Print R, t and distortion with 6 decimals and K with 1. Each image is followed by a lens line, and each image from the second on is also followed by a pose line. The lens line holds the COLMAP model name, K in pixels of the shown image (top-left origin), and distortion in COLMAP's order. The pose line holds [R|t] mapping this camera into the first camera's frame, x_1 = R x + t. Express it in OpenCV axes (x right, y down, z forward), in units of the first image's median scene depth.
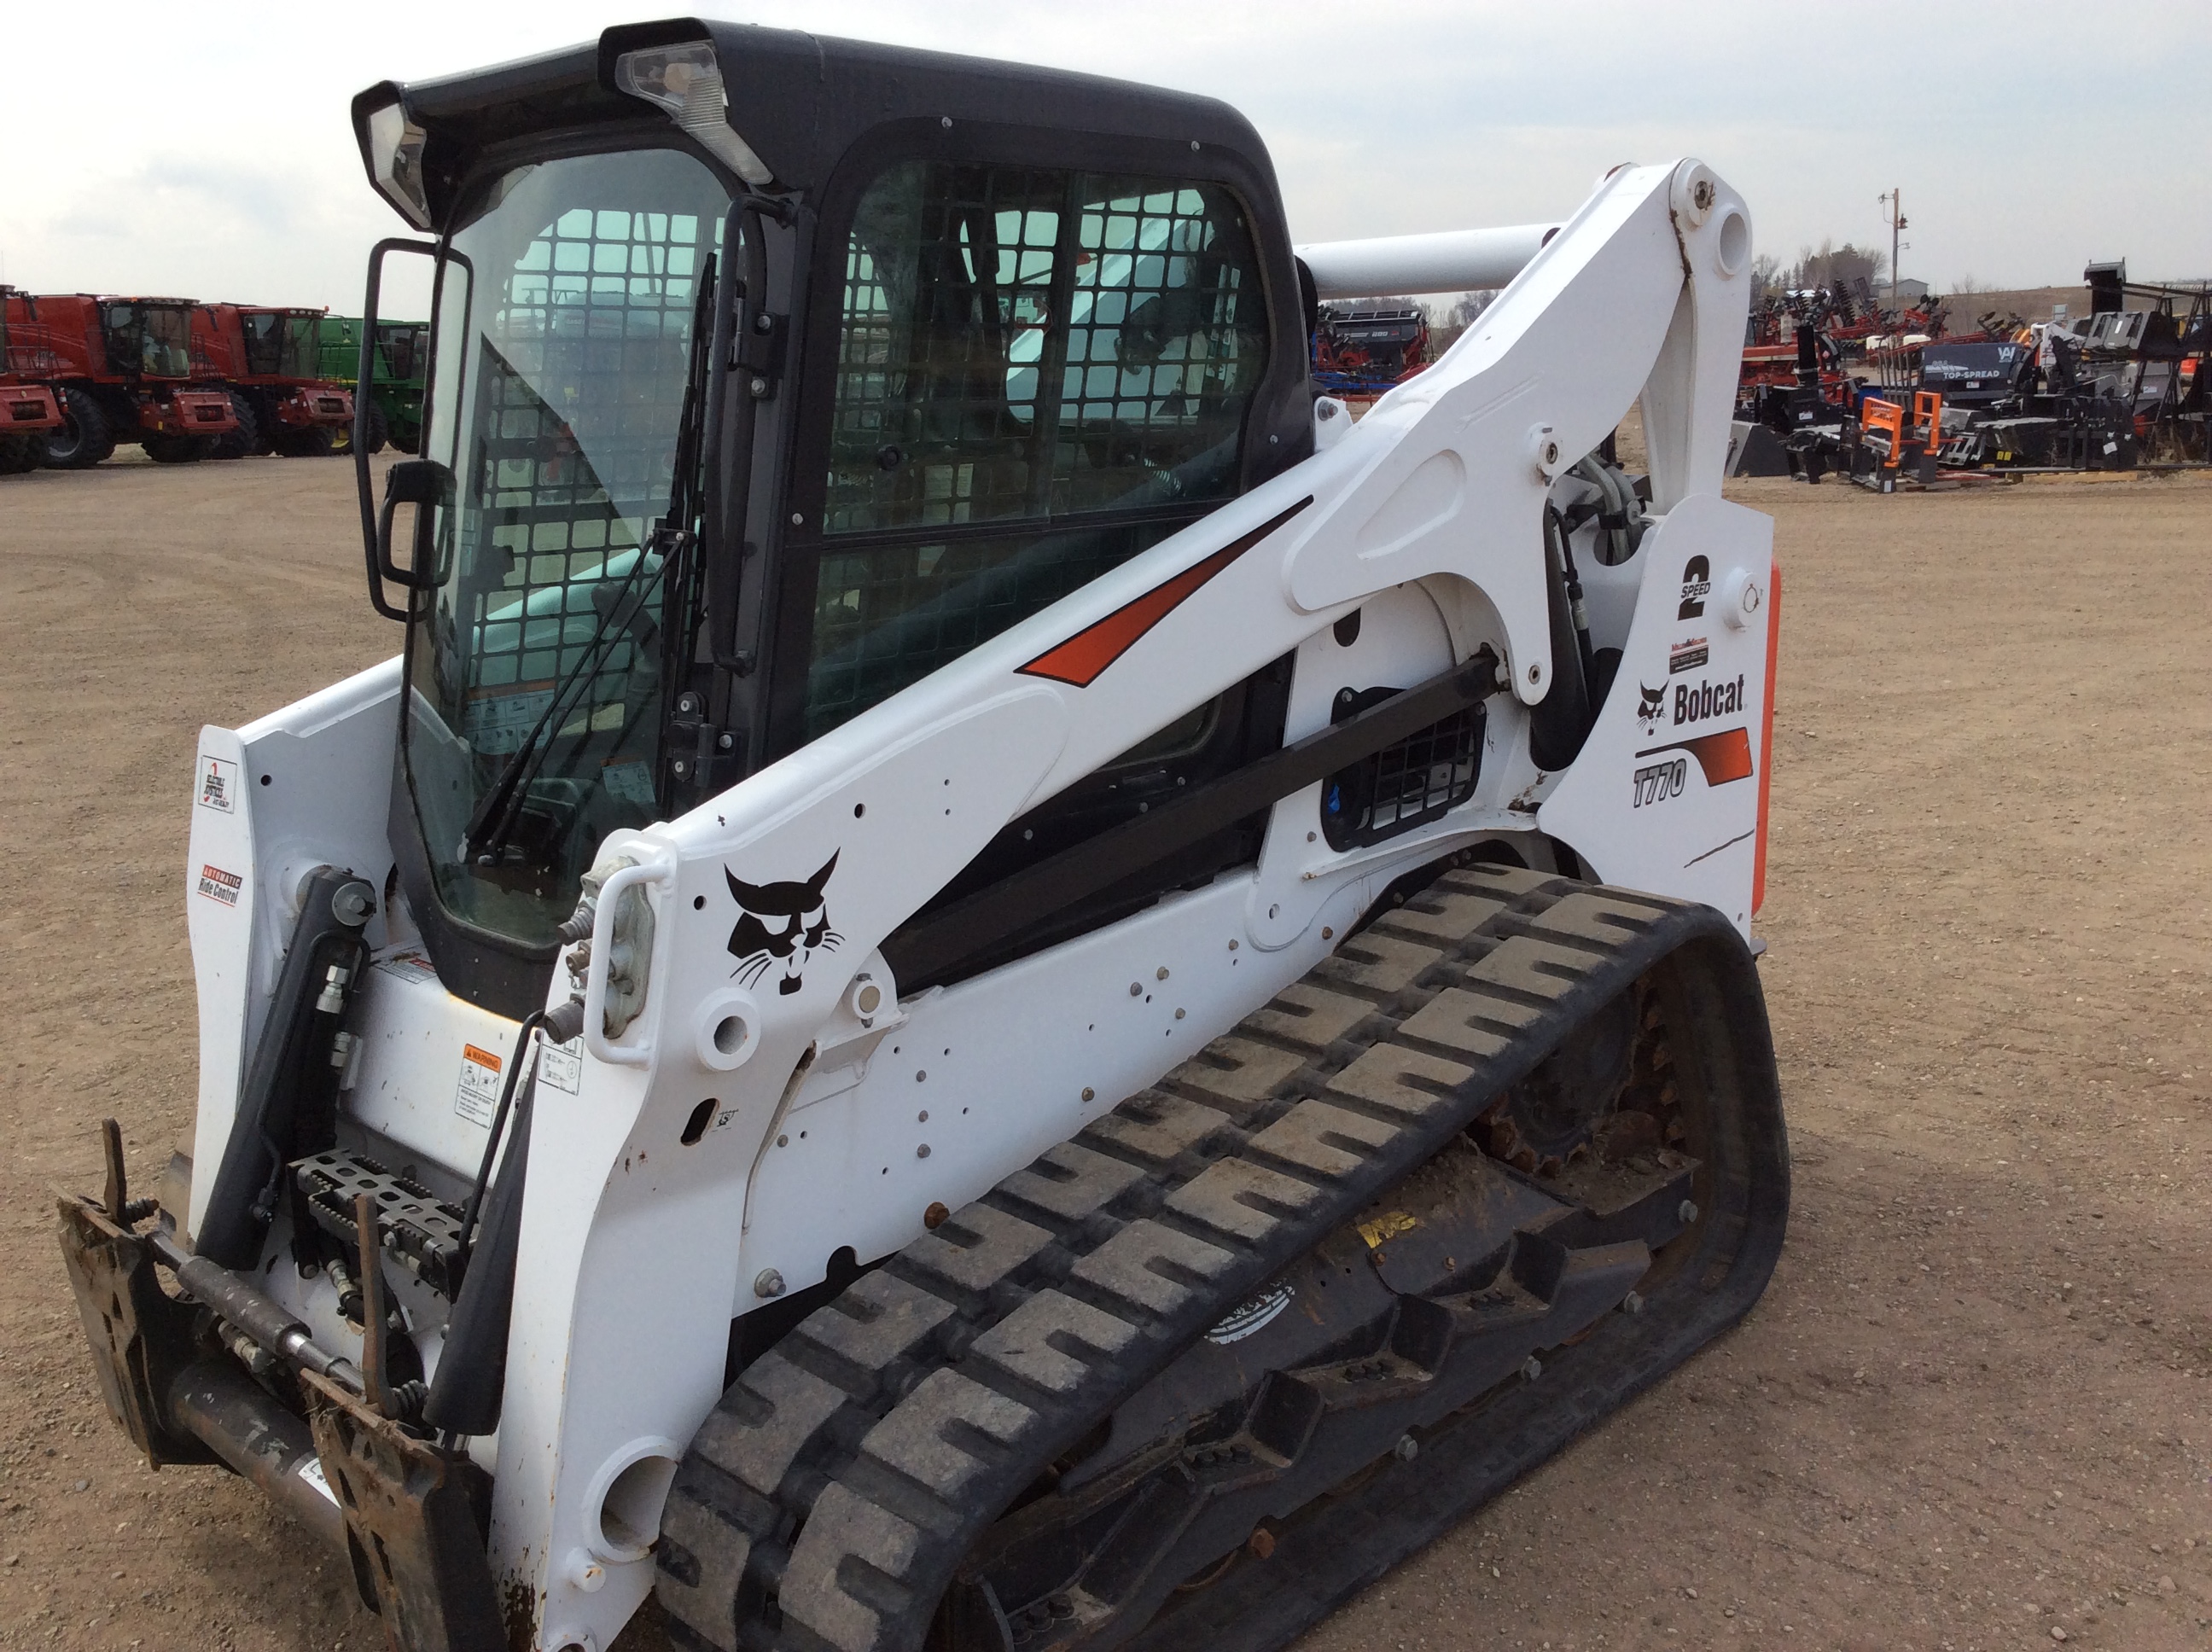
lens RADIAL K [[2051.7, 0, 1091.5], [0, 2051.7, 828.8], [0, 0, 1]] dist [0.010526, 0.000000]
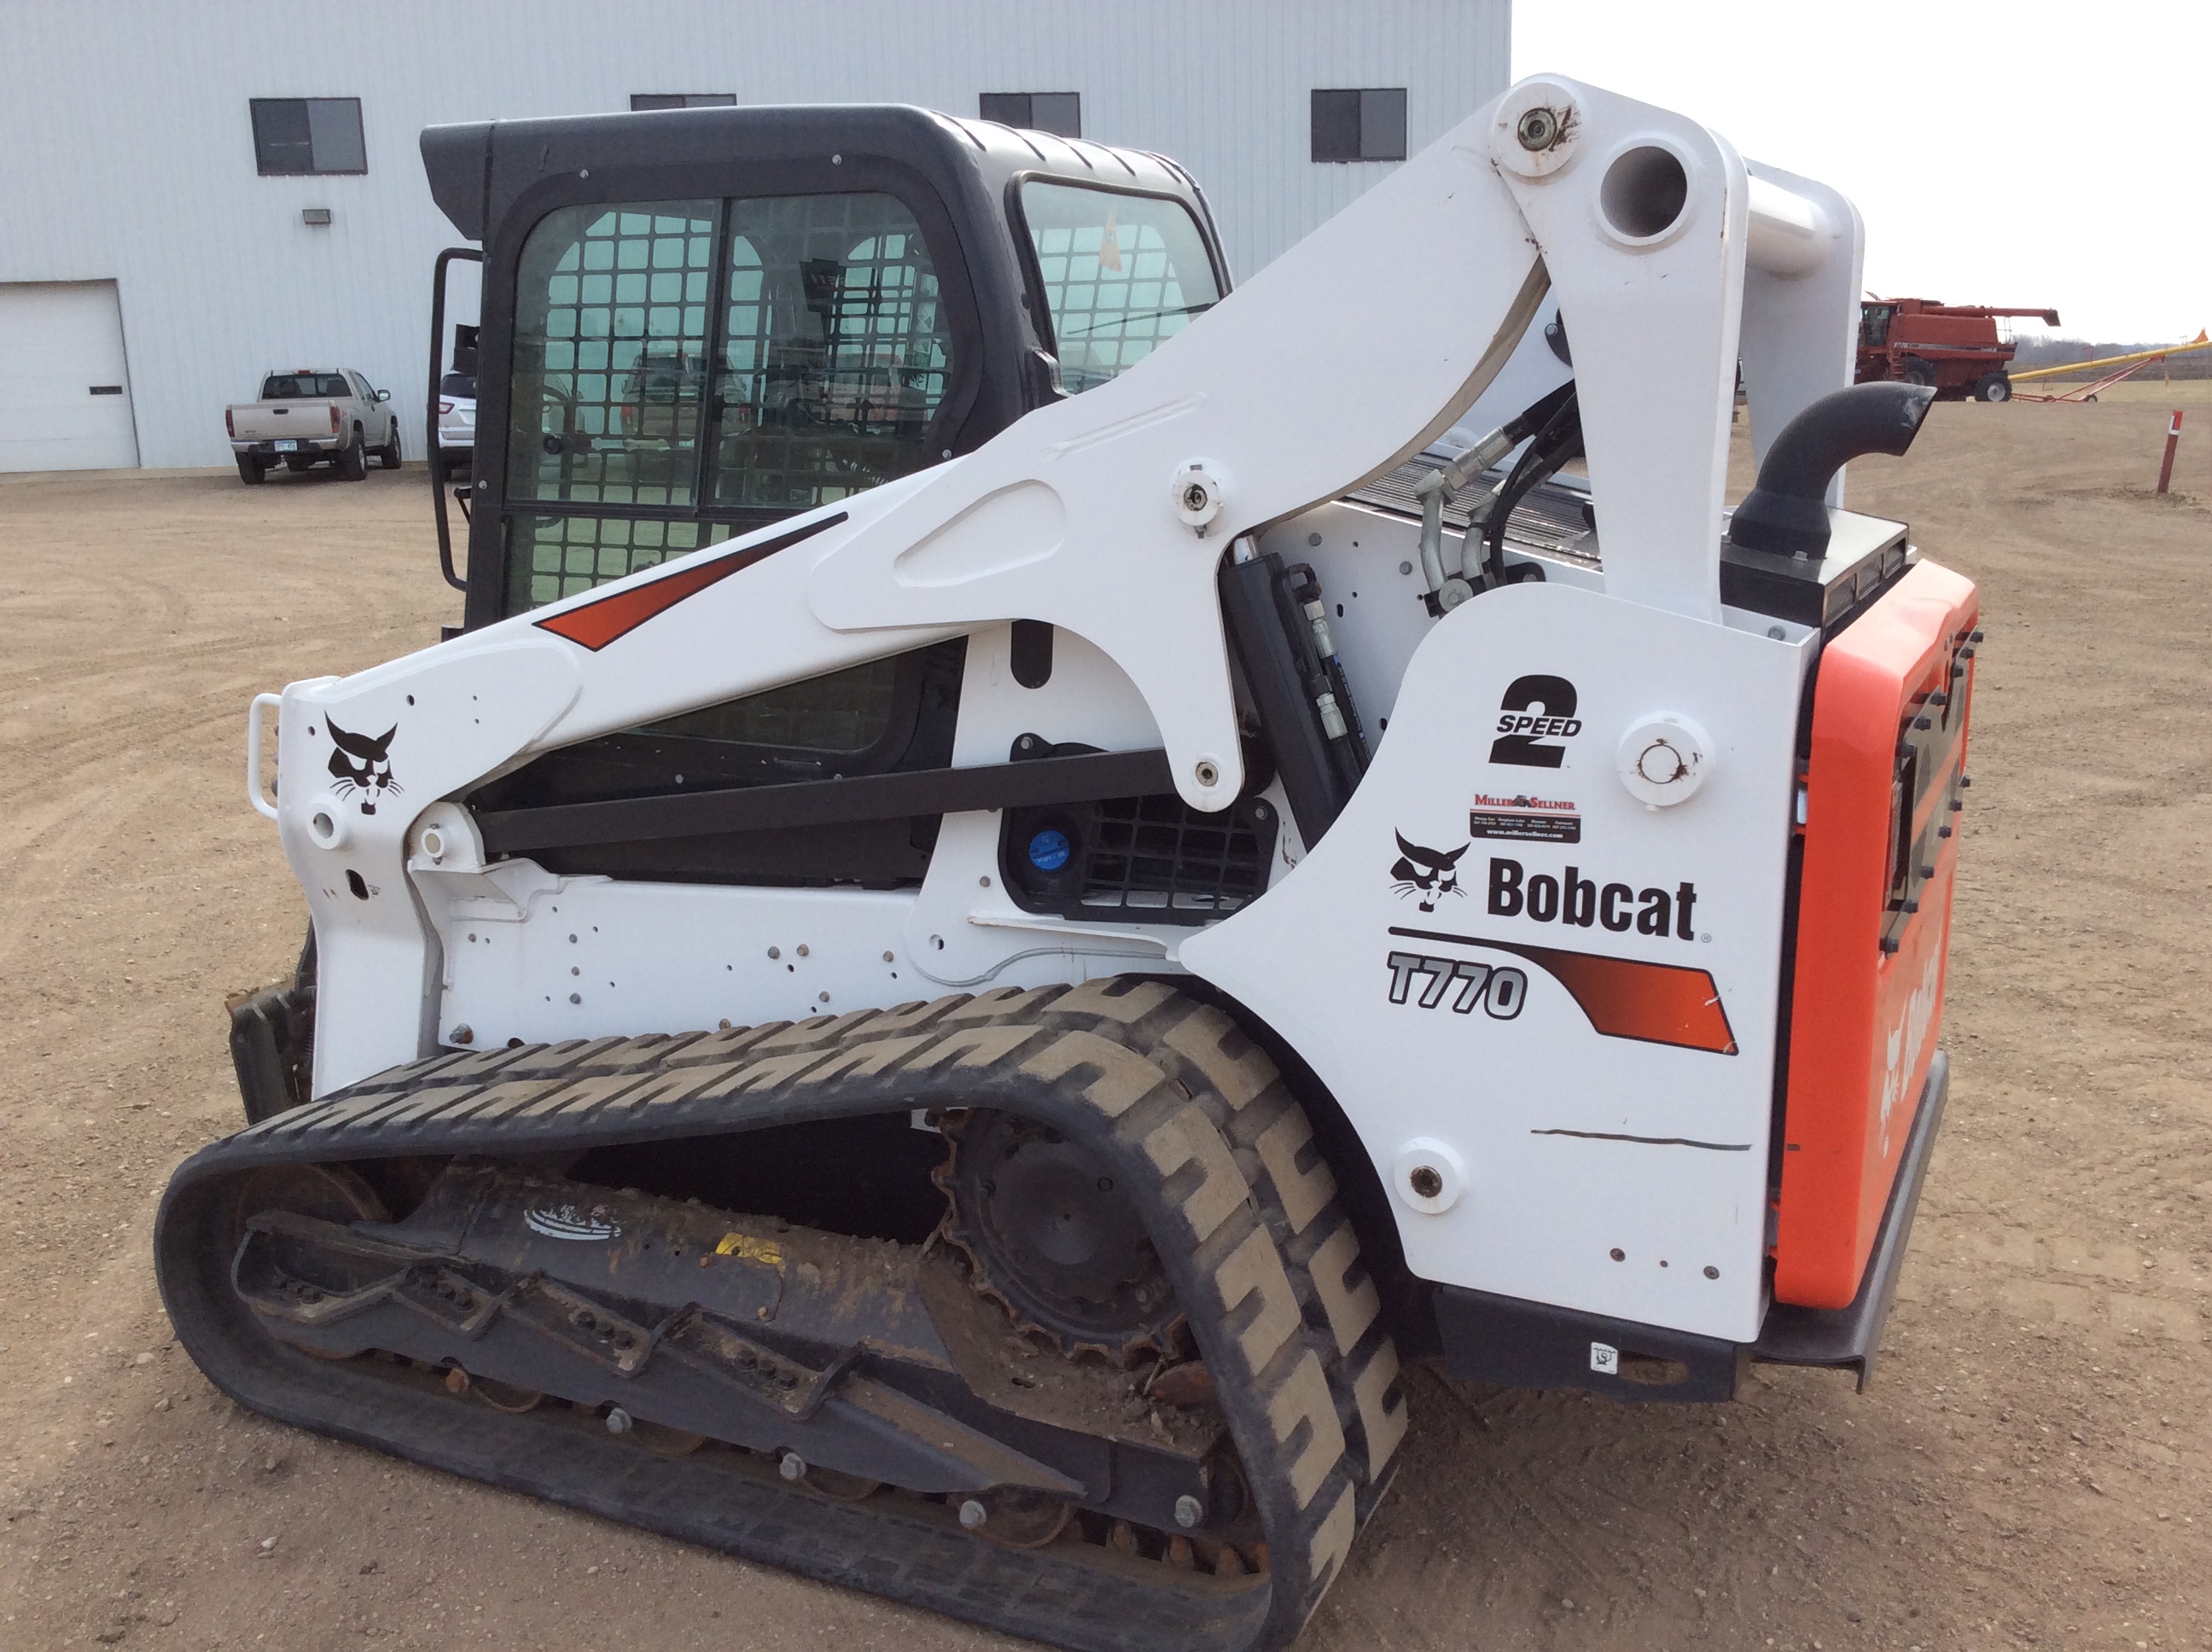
lens RADIAL K [[2051.7, 0, 1097.0], [0, 2051.7, 821.7], [0, 0, 1]] dist [0.010526, 0.000000]
pose [[0.313110, 0.230822, -0.921240, 1.005998], [-0.201256, 0.964112, 0.173161, -0.199858], [0.928148, 0.131187, 0.348328, 0.738751]]
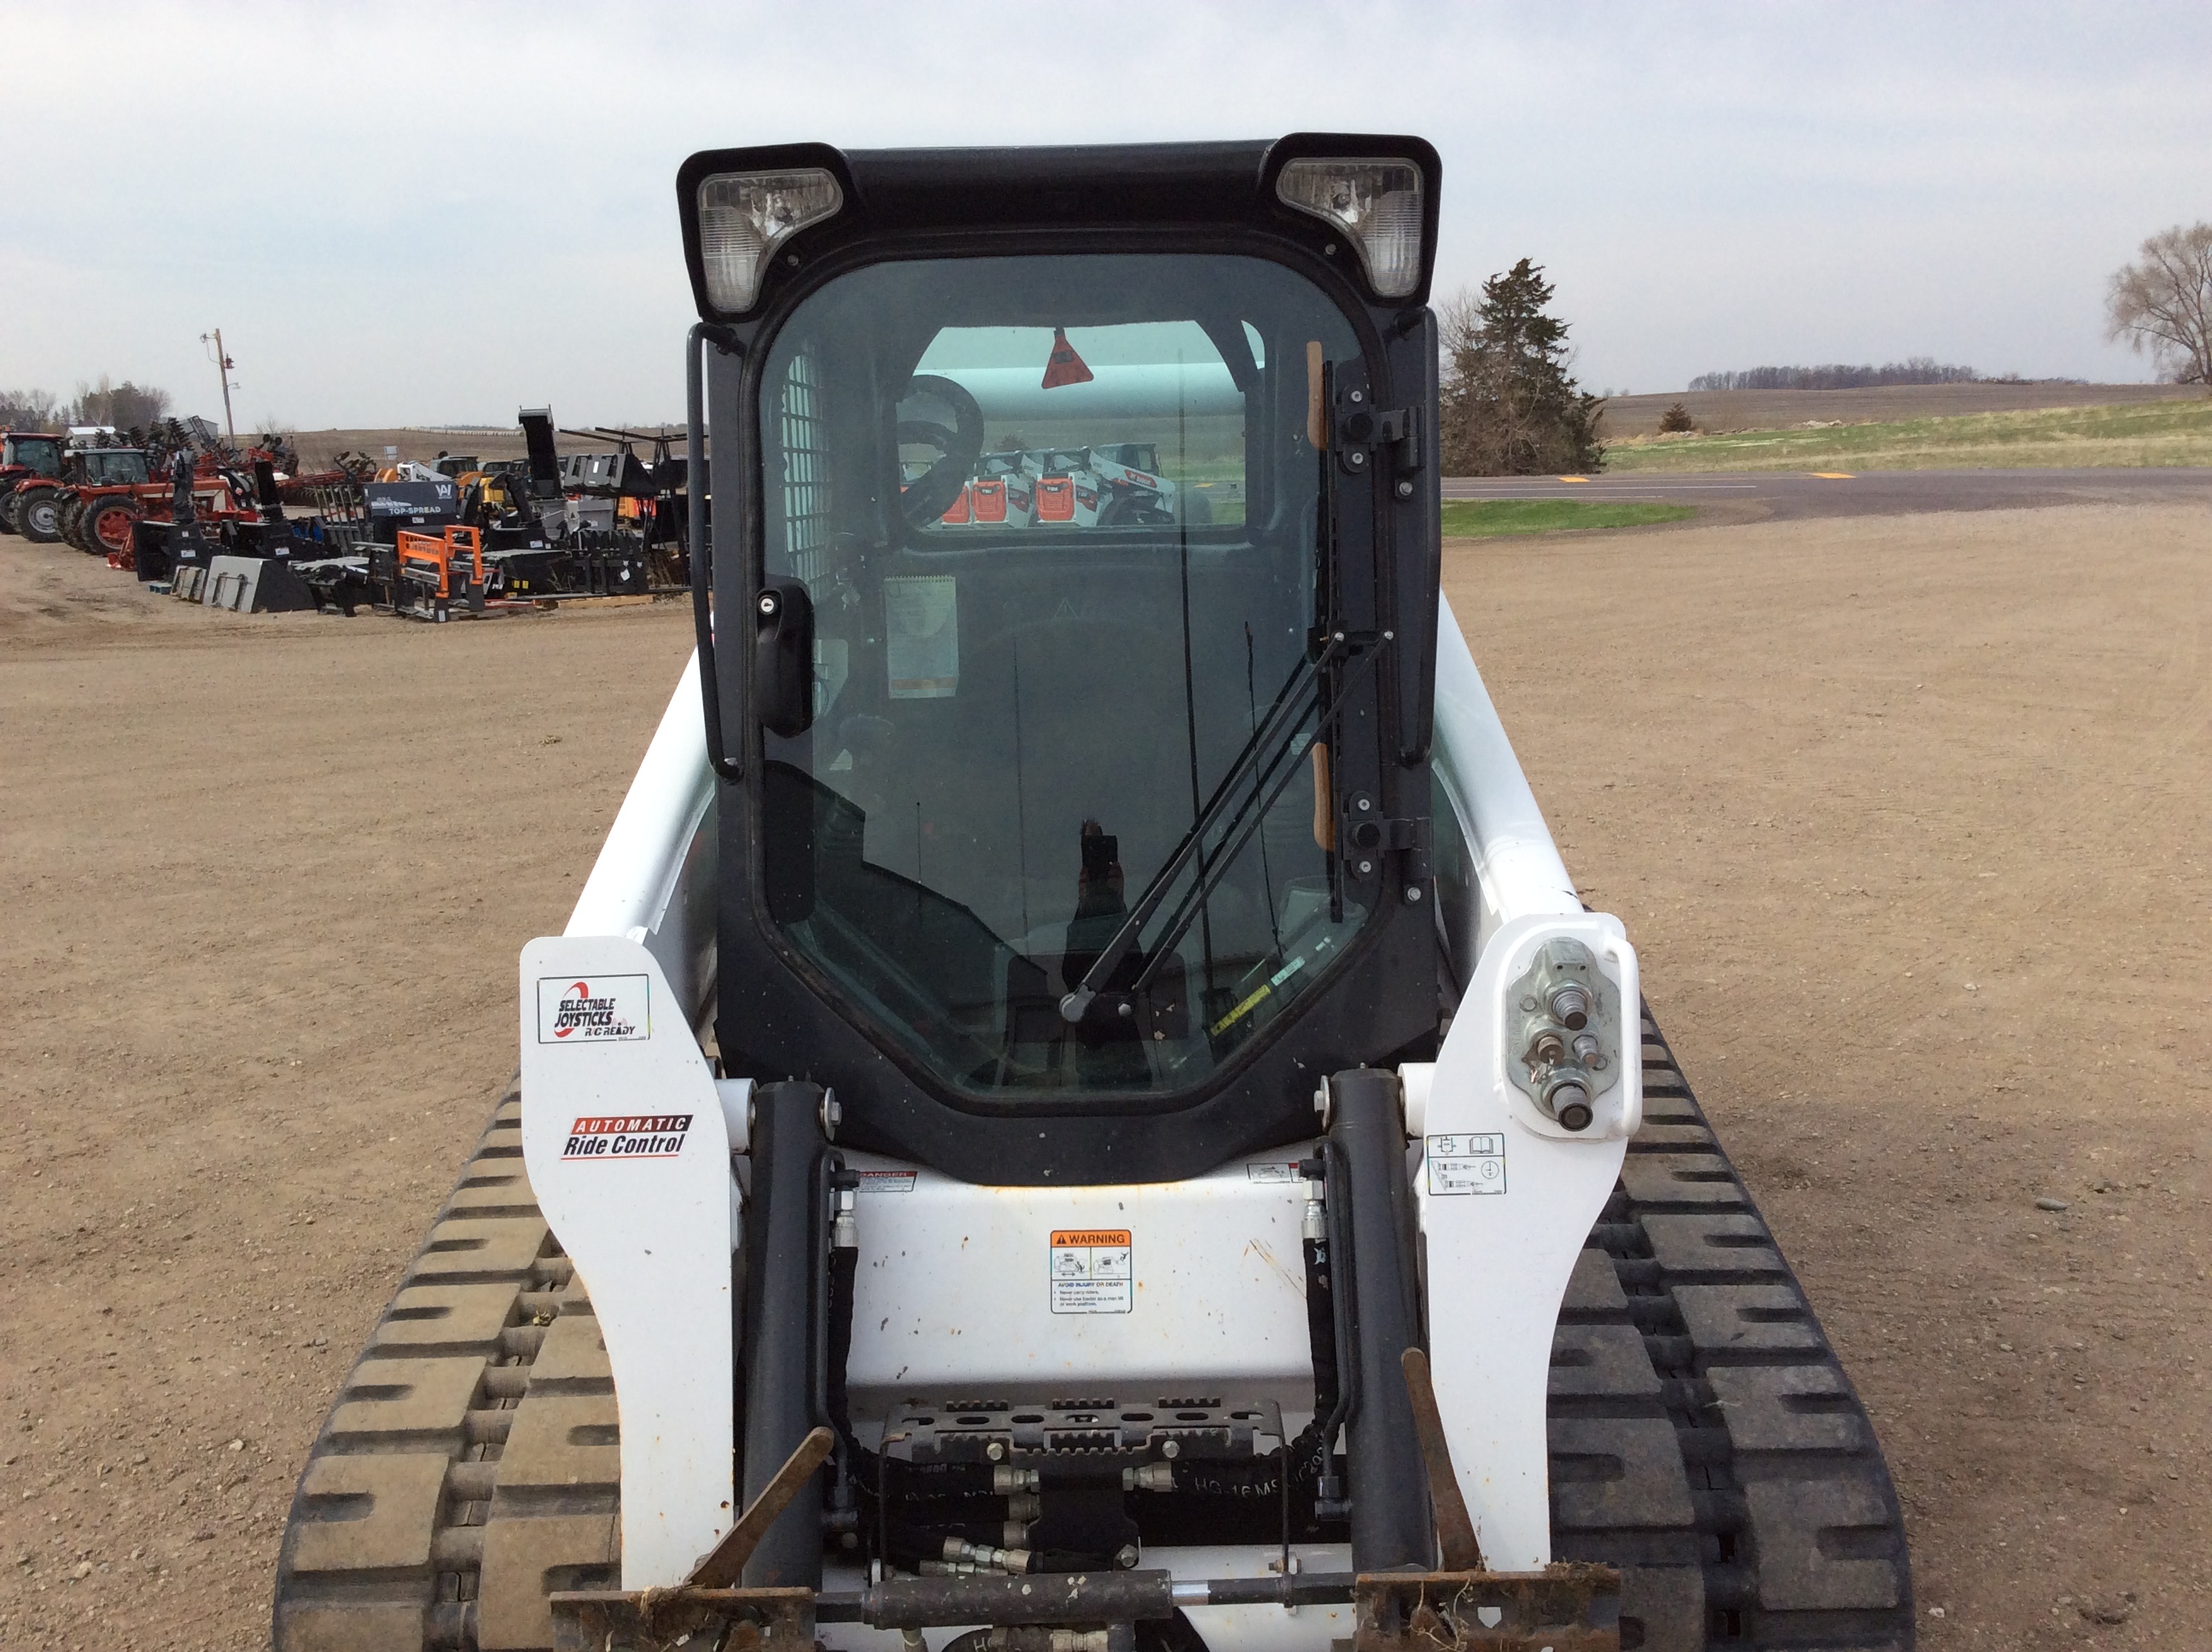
lens RADIAL K [[2051.7, 0, 1097.7], [0, 2051.7, 834.0], [0, 0, 1]] dist [0.010526, 0.000000]
pose [[0.721861, -0.110979, 0.683081, -0.081529], [0.153146, 0.988203, -0.001289, -0.005645], [-0.674880, 0.105542, 0.730341, 0.029996]]
